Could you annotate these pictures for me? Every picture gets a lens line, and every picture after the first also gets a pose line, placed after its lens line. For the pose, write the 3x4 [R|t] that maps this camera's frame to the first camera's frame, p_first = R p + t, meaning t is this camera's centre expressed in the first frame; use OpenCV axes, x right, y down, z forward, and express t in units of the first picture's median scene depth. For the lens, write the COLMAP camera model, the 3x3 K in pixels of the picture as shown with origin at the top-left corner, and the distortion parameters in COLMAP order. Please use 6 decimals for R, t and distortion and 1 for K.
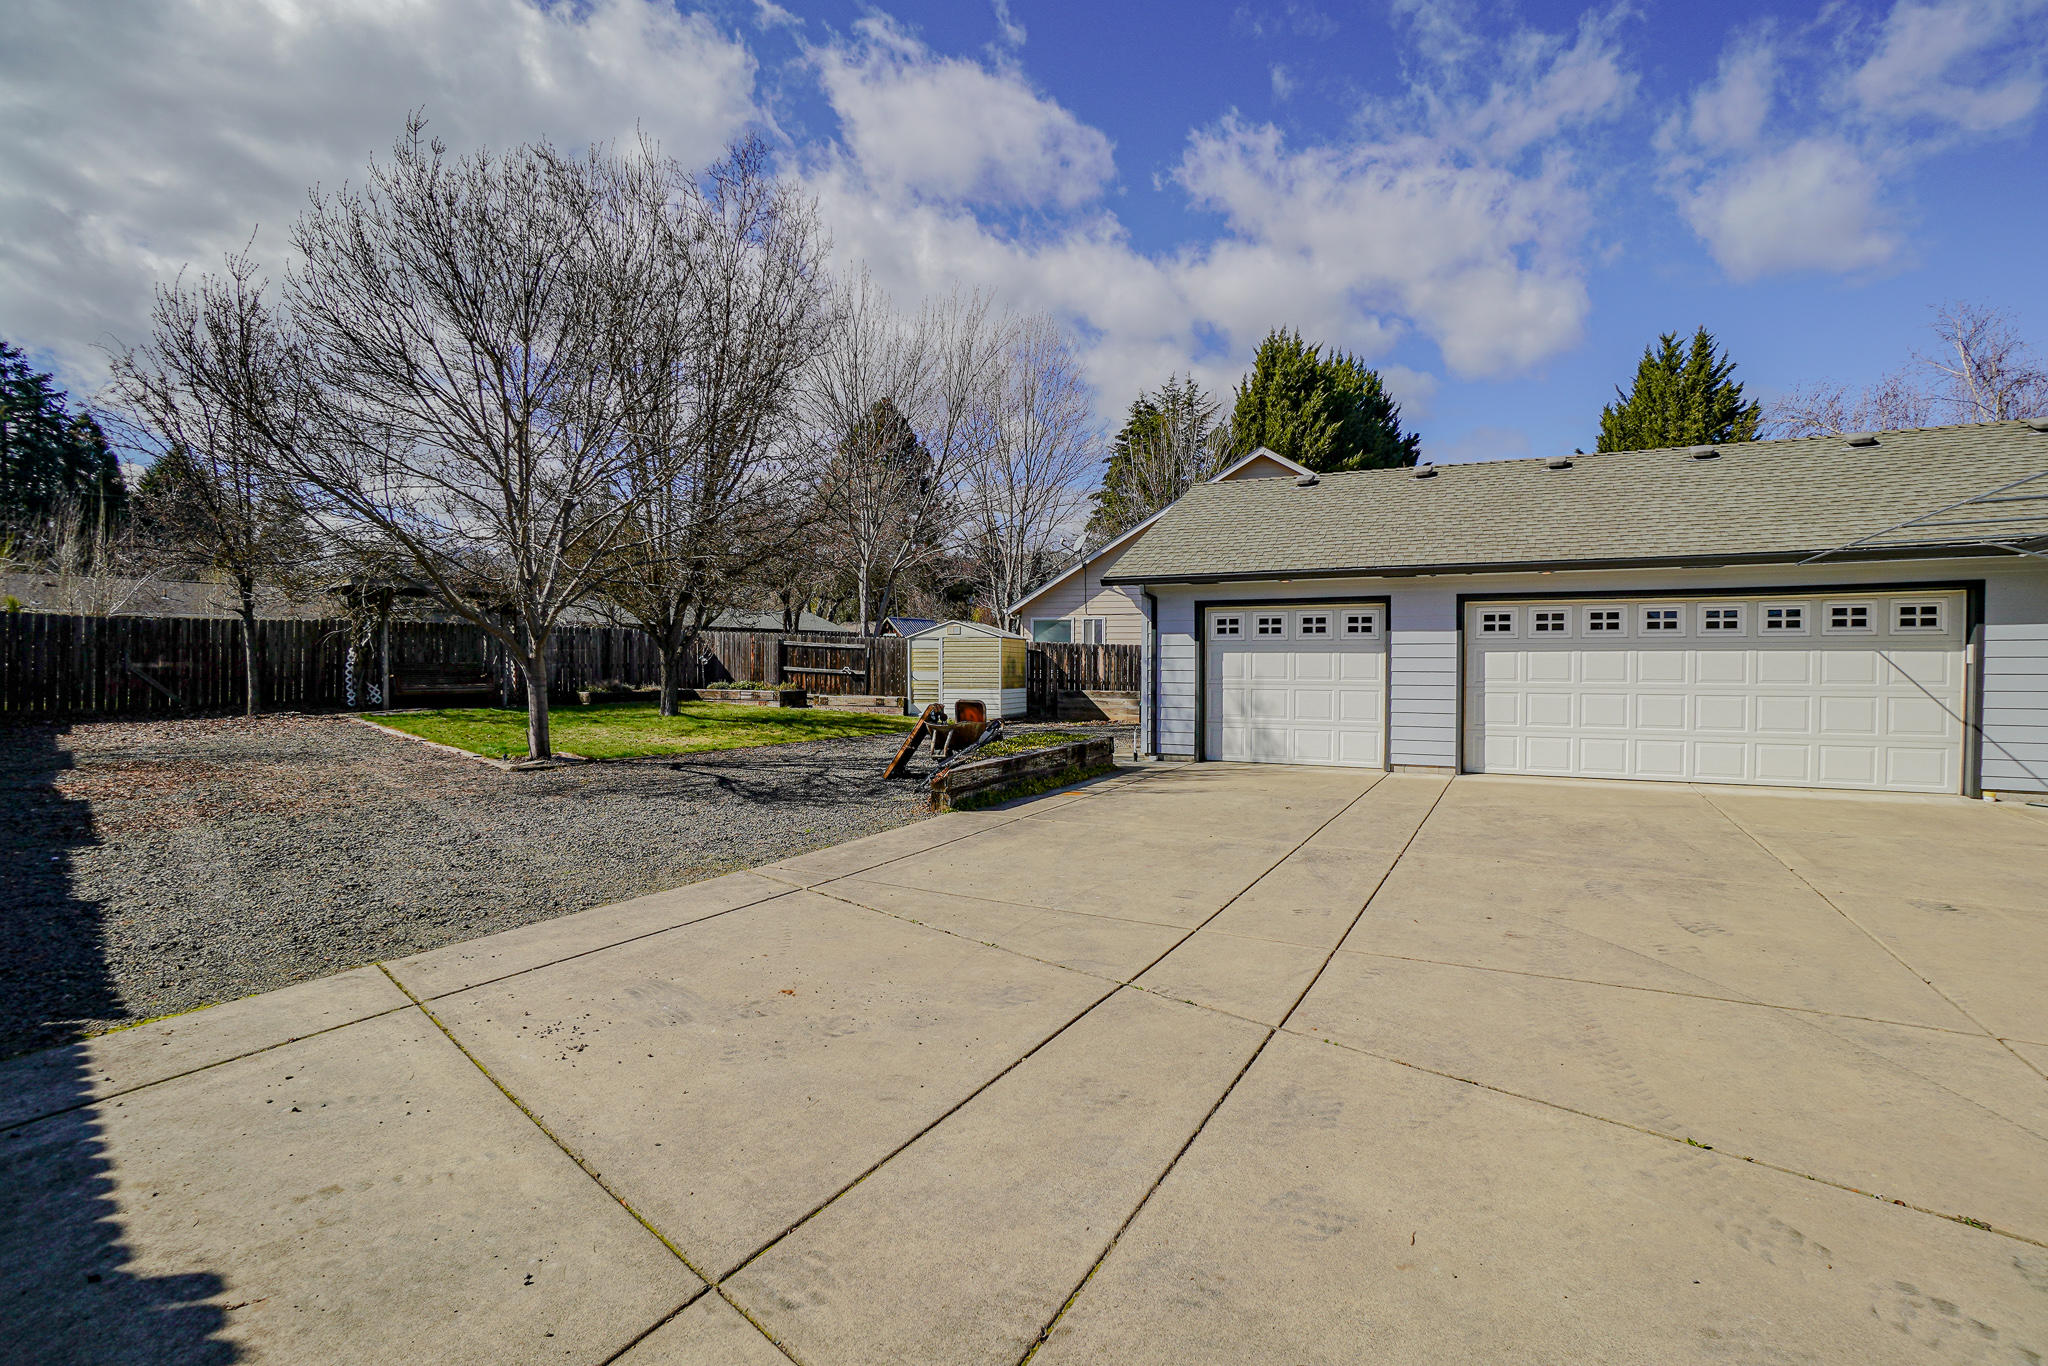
lens RADIAL K [[935.9, 0, 1035.2], [0, 935.9, 675.6], [0, 0, 1]] dist [-0.062684, 0.021755]
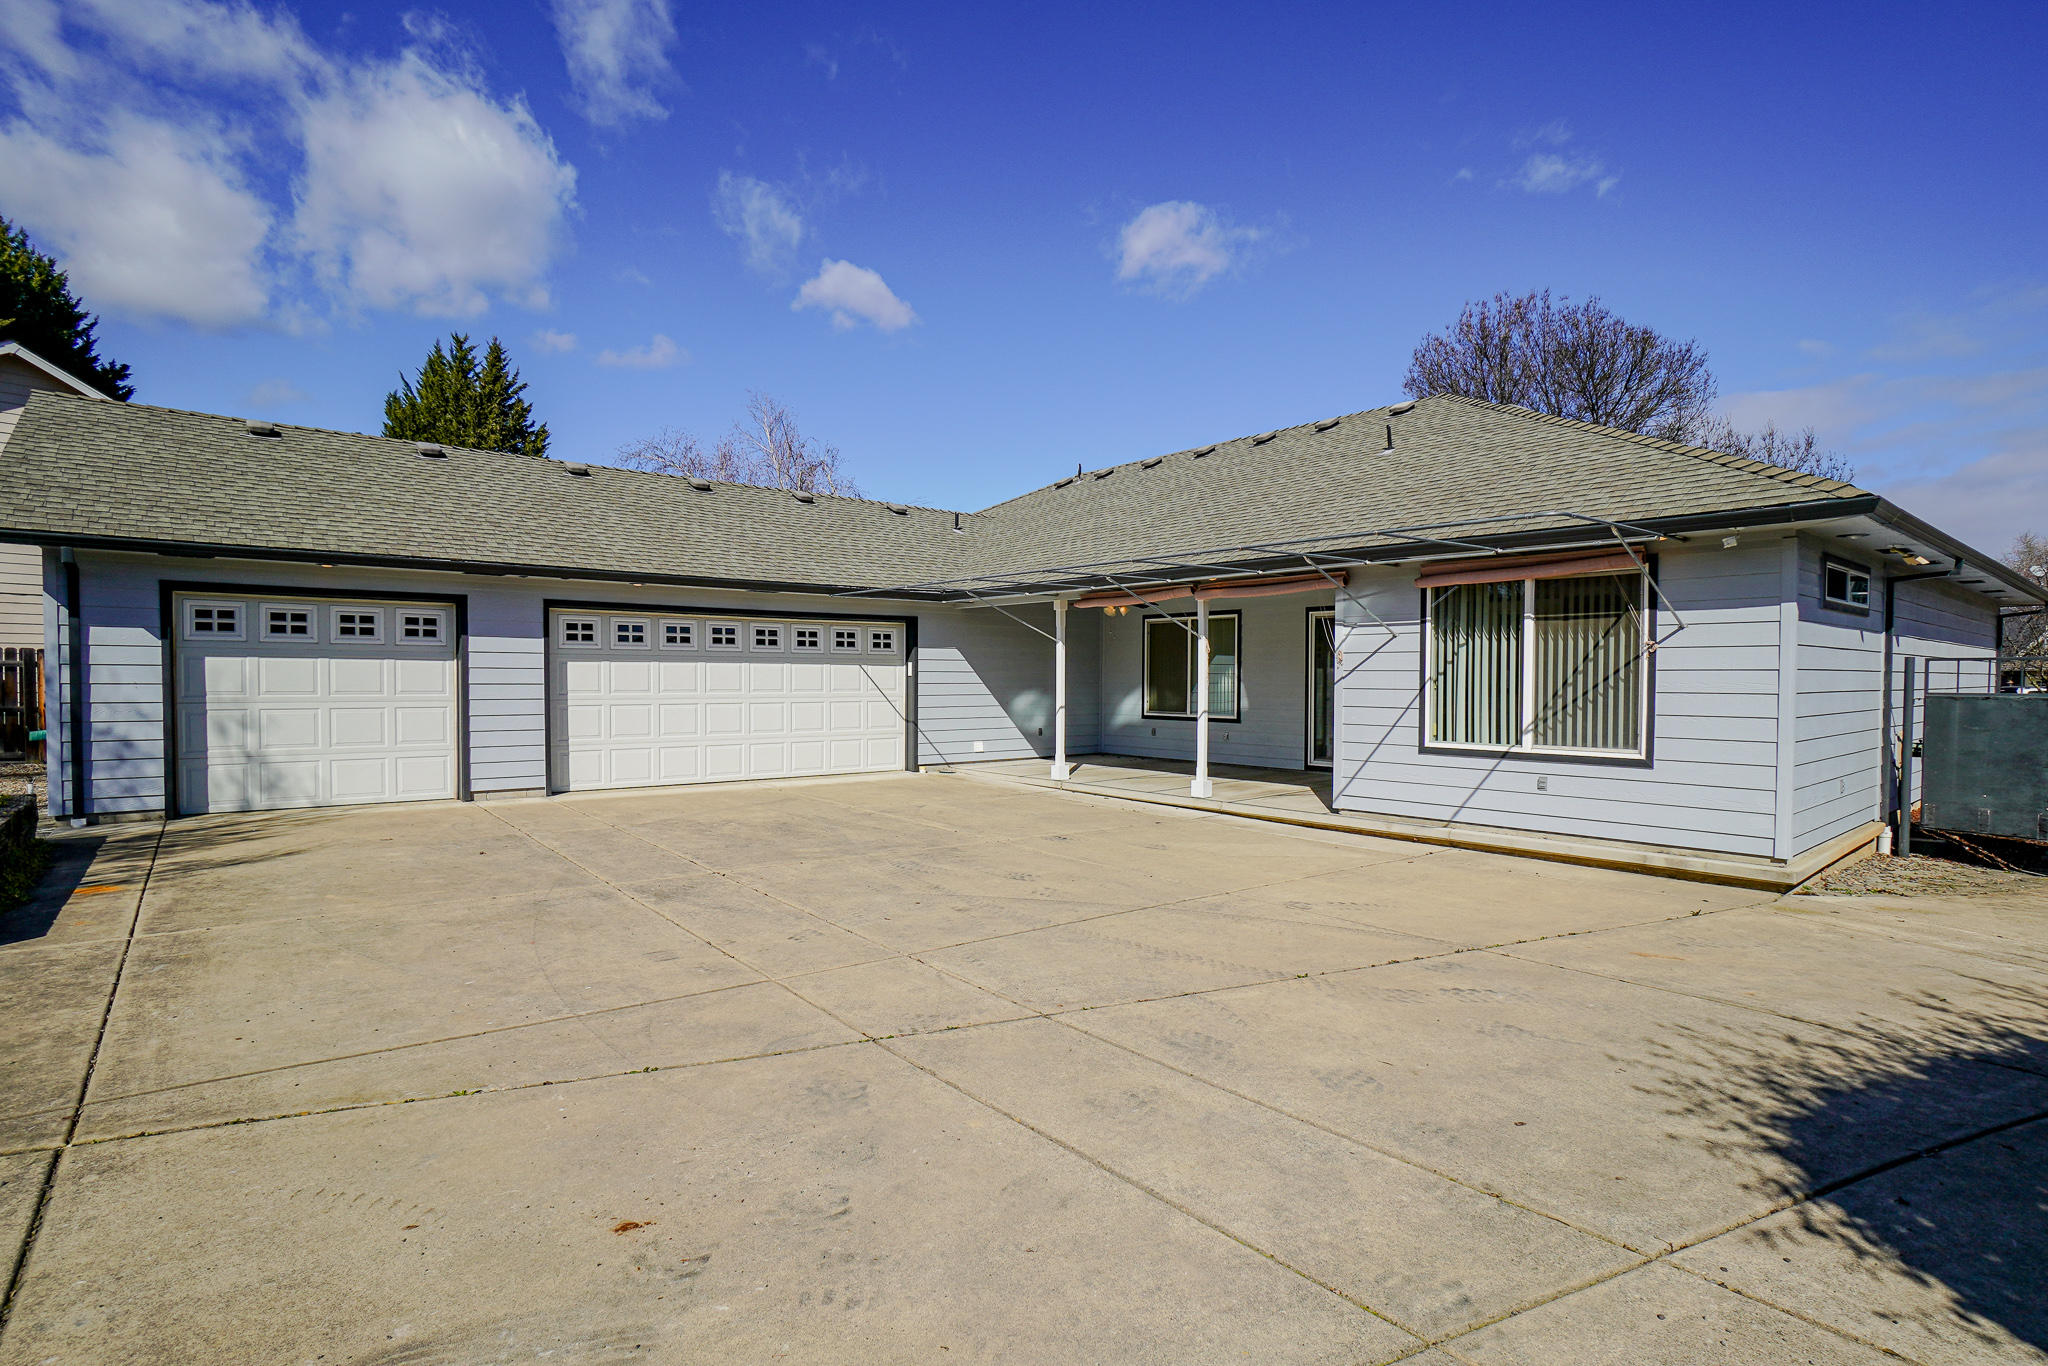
lens RADIAL K [[998.4, 0, 1026.3], [0, 998.4, 695.6], [0, 0, 1]] dist [-0.053270, 0.021970]
pose [[0.394667, -0.016757, 0.918671, -0.167769], [0.006780, 0.999860, 0.015325, -0.002830], [-0.918799, 0.000181, 0.394726, 0.114809]]
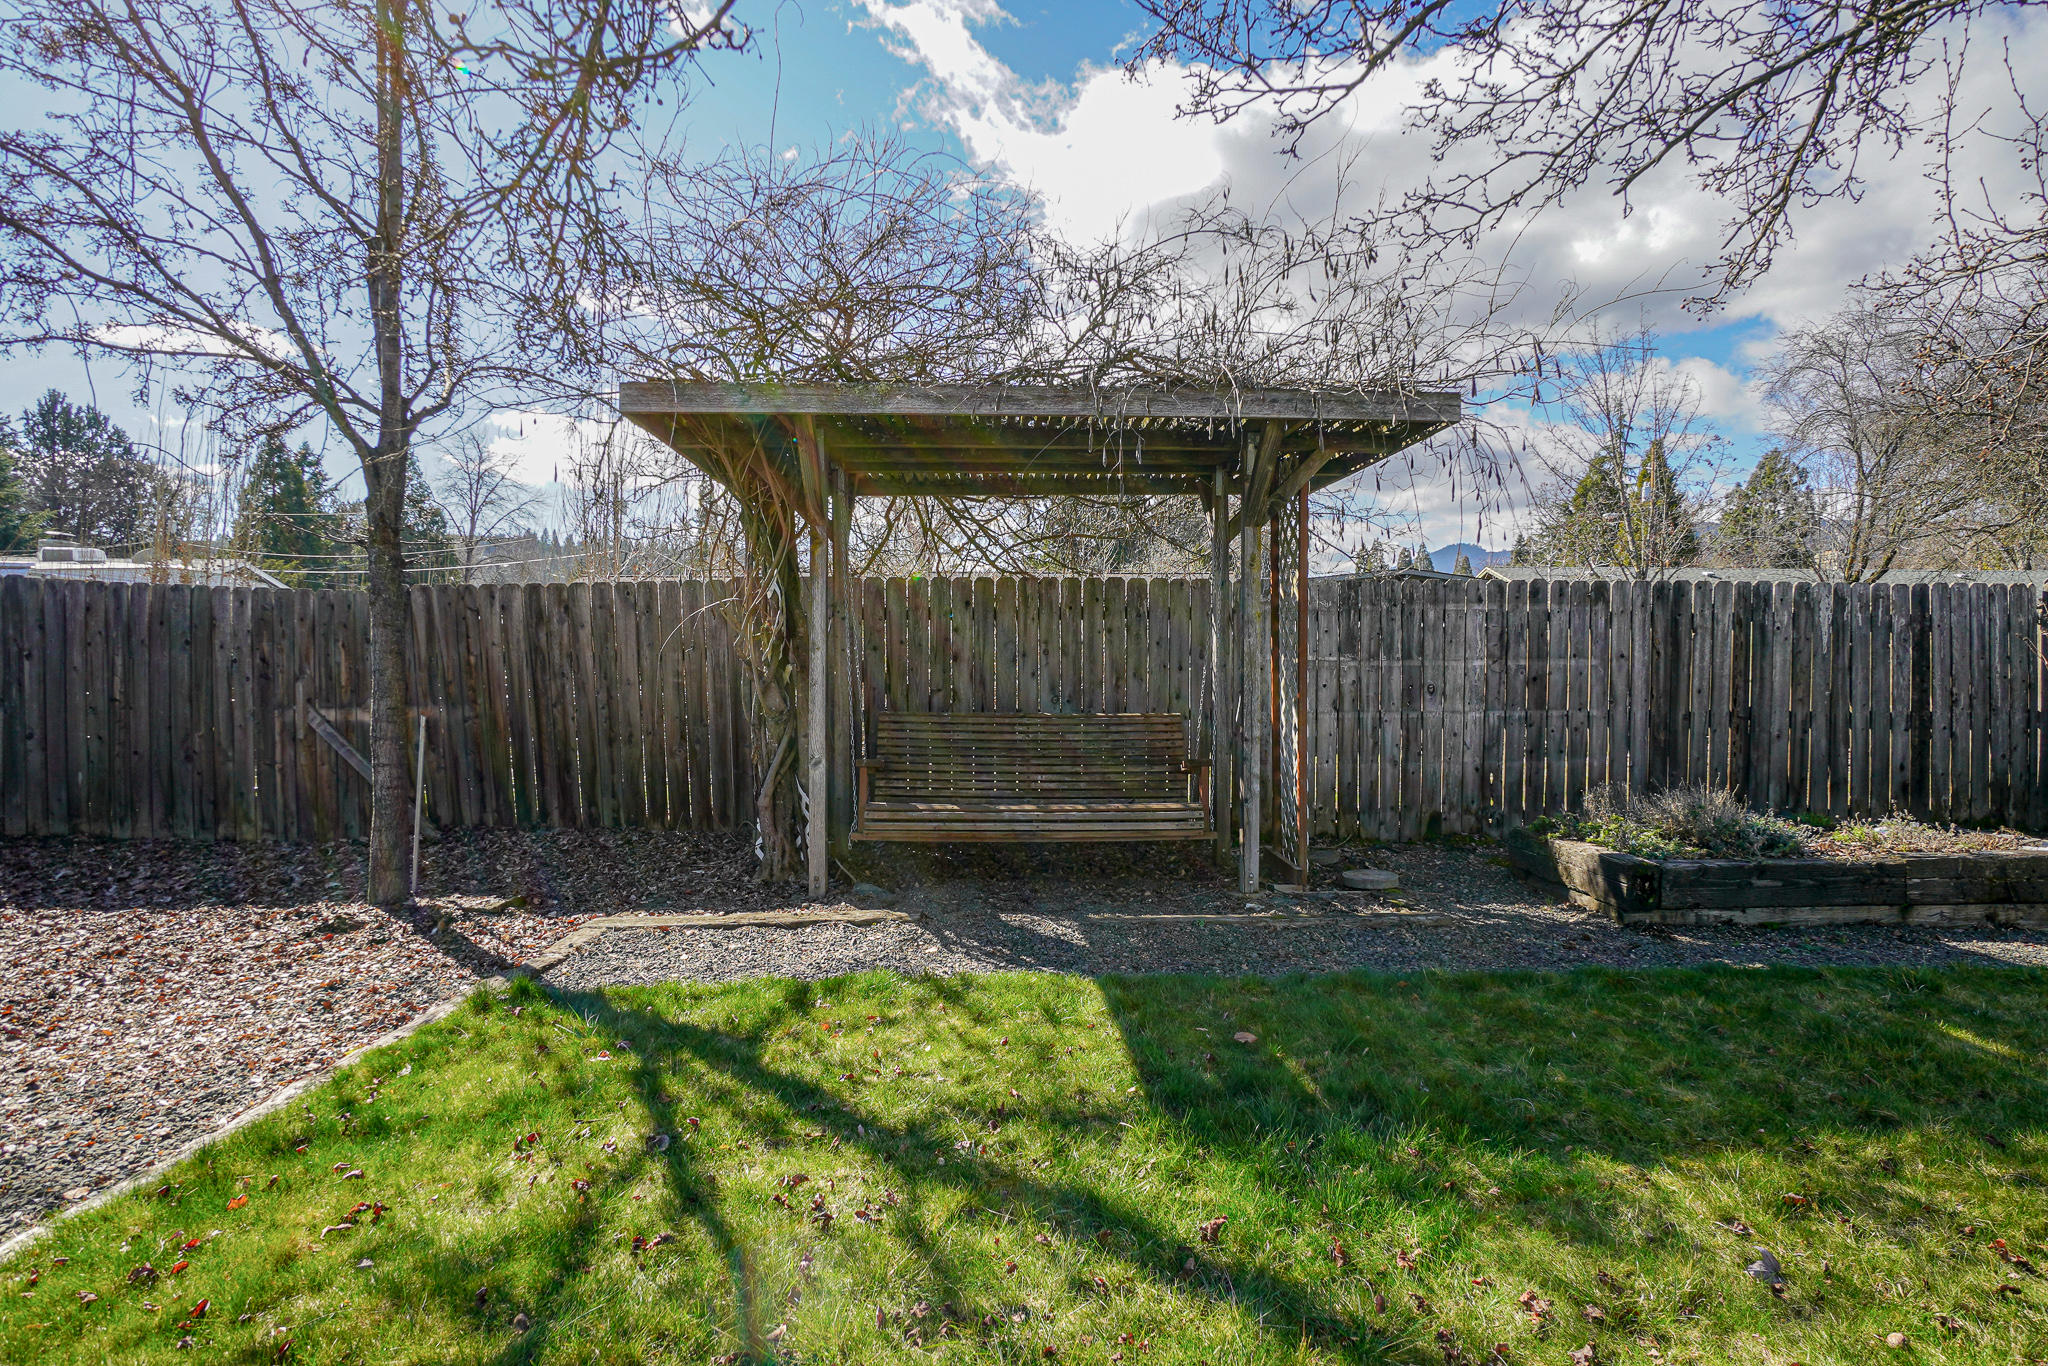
lens RADIAL K [[1055.1, 0, 1019.5], [0, 1055.1, 683.0], [0, 0, 1]] dist [-0.037783, 0.020747]
pose [[0.600877, 0.012768, -0.799240, -0.381429], [-0.010491, 0.999912, 0.008086, -0.025048], [0.799273, 0.003526, 0.600958, 0.758910]]
